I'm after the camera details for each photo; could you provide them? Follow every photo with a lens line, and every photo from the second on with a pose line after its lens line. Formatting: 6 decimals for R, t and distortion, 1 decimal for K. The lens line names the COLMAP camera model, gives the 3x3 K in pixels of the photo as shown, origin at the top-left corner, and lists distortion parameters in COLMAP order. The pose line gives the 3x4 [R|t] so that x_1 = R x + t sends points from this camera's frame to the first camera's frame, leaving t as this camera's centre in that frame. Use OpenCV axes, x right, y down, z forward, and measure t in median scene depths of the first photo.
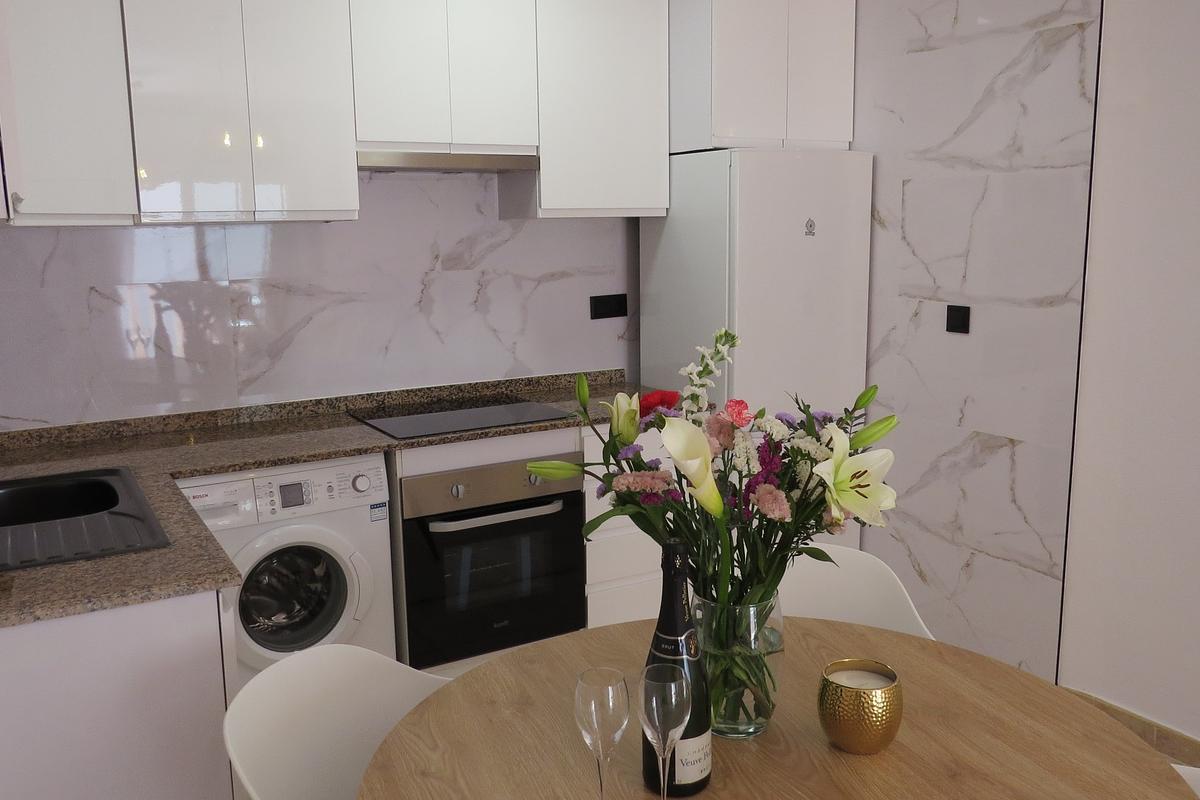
lens RADIAL K [[1036.7, 0, 600.0], [0, 1036.7, 400.0], [0, 0, 1]] dist [-0.015774, 0.002981]
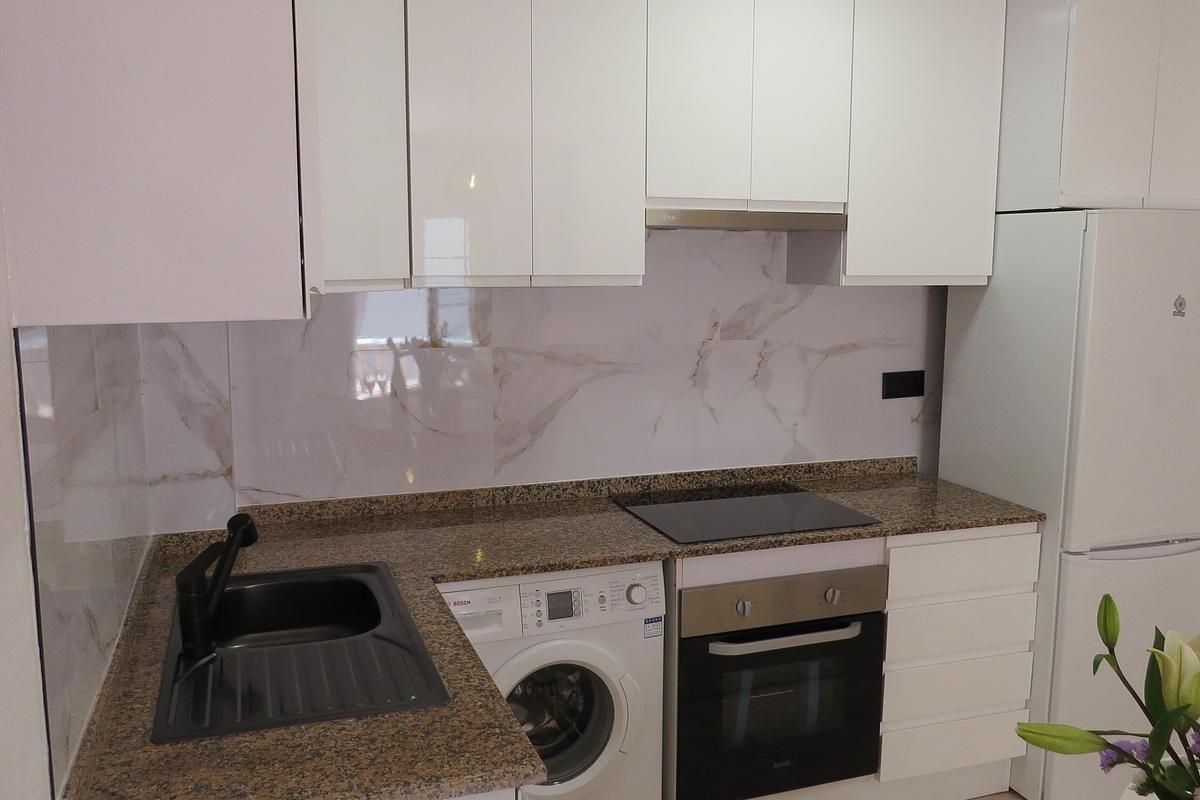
lens RADIAL K [[1036.7, 0, 600.0], [0, 1036.7, 400.0], [0, 0, 1]] dist [-0.015774, 0.002981]
pose [[0.982172, 0.046388, -0.182173, -0.098989], [-0.051675, 0.998366, -0.024381, -0.051878], [0.180745, 0.033360, 0.982964, 0.127108]]
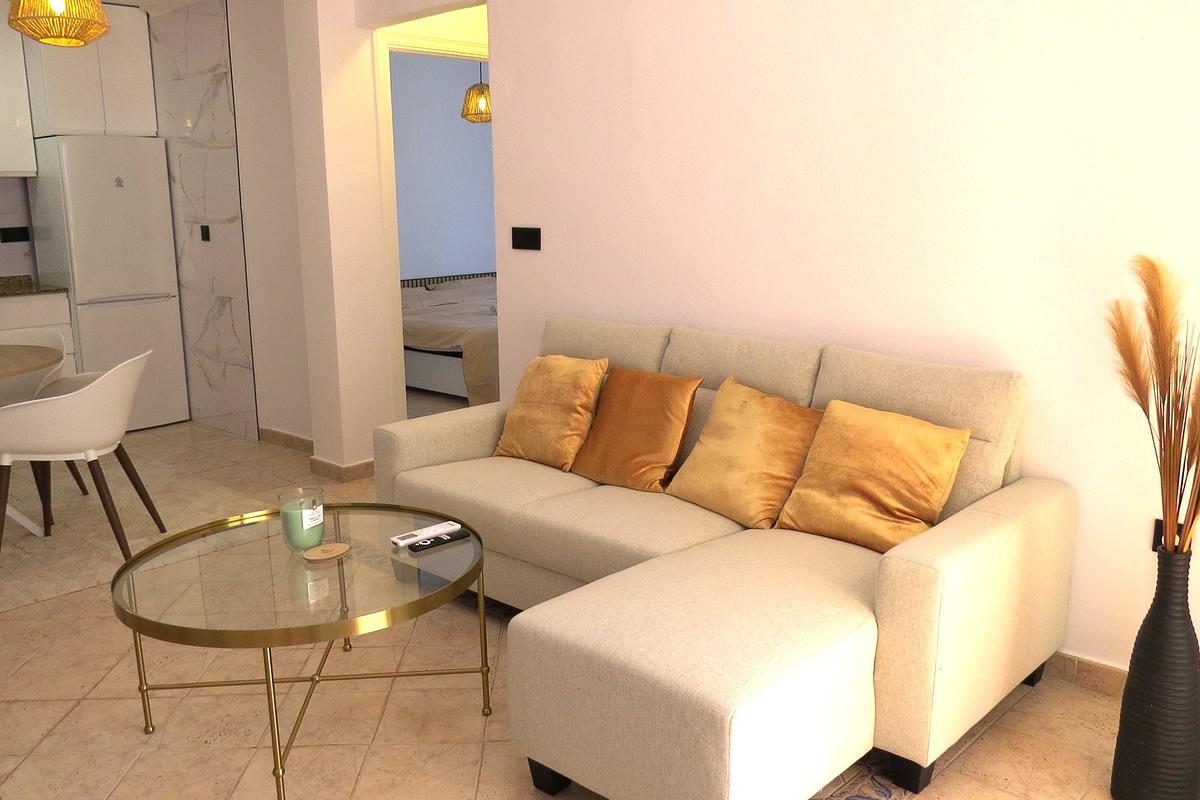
lens RADIAL K [[1036.7, 0, 600.0], [0, 1036.7, 400.0], [0, 0, 1]] dist [-0.015774, 0.002981]
pose [[0.957887, -0.057970, 0.281232, 0.486951], [0.052115, 0.998241, 0.028258, 0.195498], [-0.282376, -0.012411, 0.959224, -0.909687]]
